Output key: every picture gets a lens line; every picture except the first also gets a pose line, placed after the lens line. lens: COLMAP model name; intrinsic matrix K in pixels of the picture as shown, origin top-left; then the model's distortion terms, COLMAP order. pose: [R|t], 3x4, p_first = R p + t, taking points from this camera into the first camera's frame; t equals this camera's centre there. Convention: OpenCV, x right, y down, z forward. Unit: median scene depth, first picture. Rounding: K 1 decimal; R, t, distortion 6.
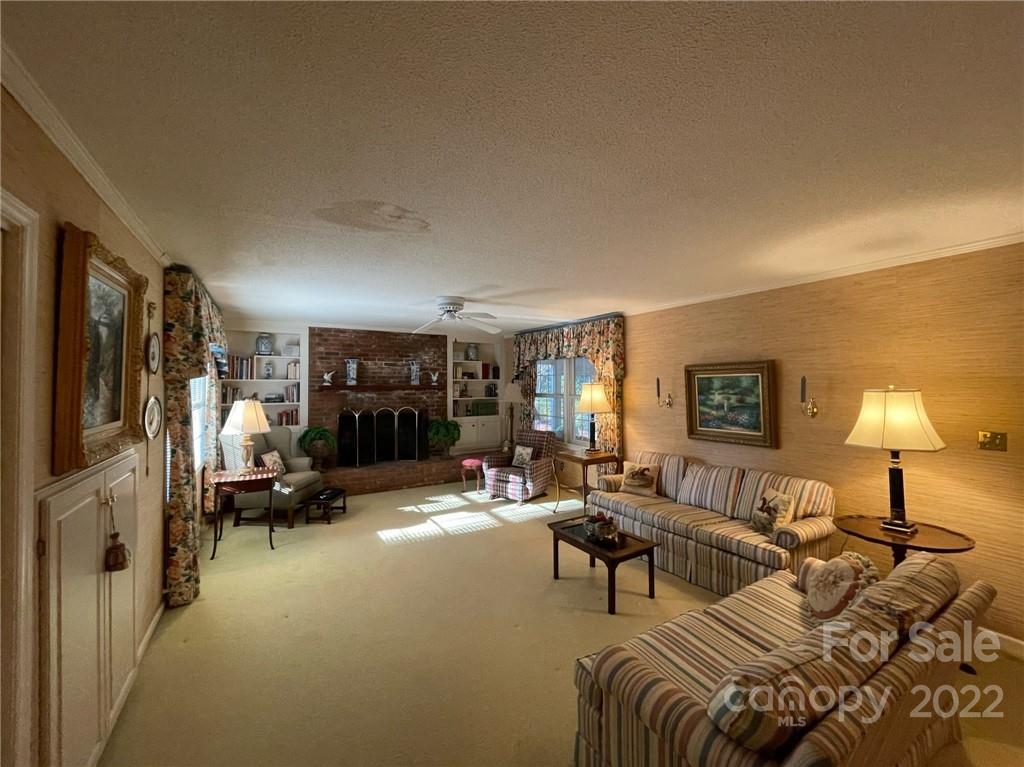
lens RADIAL K [[415.3, 0, 515.6], [0, 415.3, 377.0], [0, 0, 1]] dist [-0.004300, 0.000992]
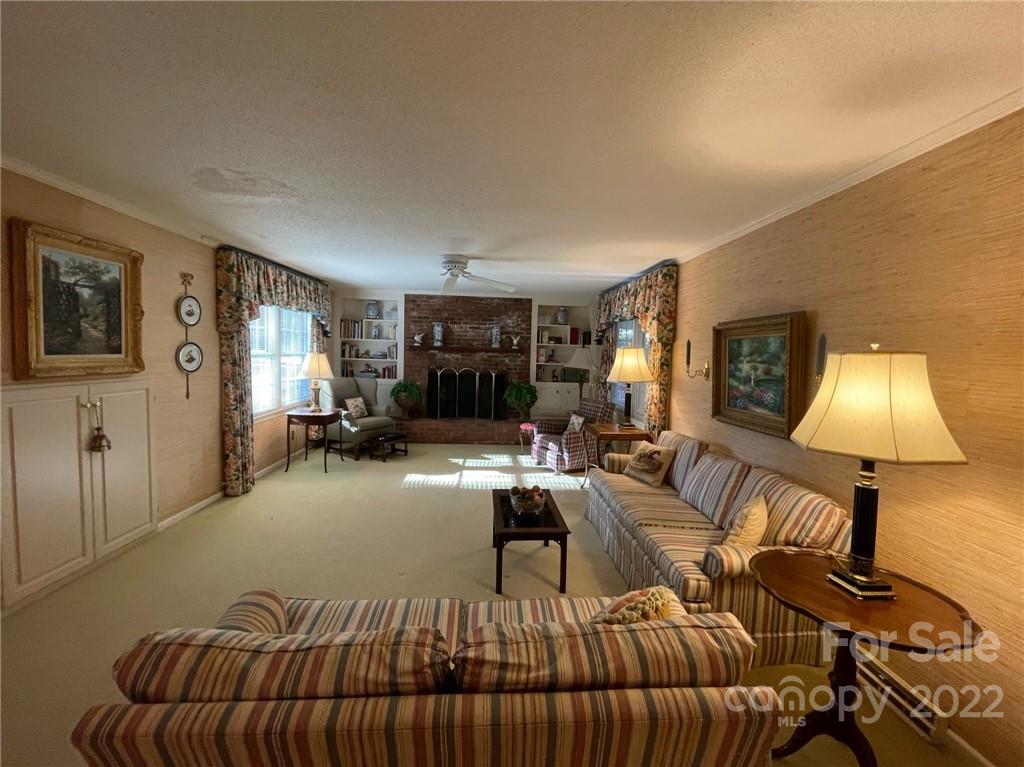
lens RADIAL K [[415.3, 0, 509.1], [0, 415.3, 376.4], [0, 0, 1]] dist [-0.004300, 0.000992]
pose [[0.885504, 0.054598, -0.461413, 0.399885], [-0.022865, 0.996989, 0.074090, 0.018834], [0.464069, -0.055057, 0.884086, 0.144219]]
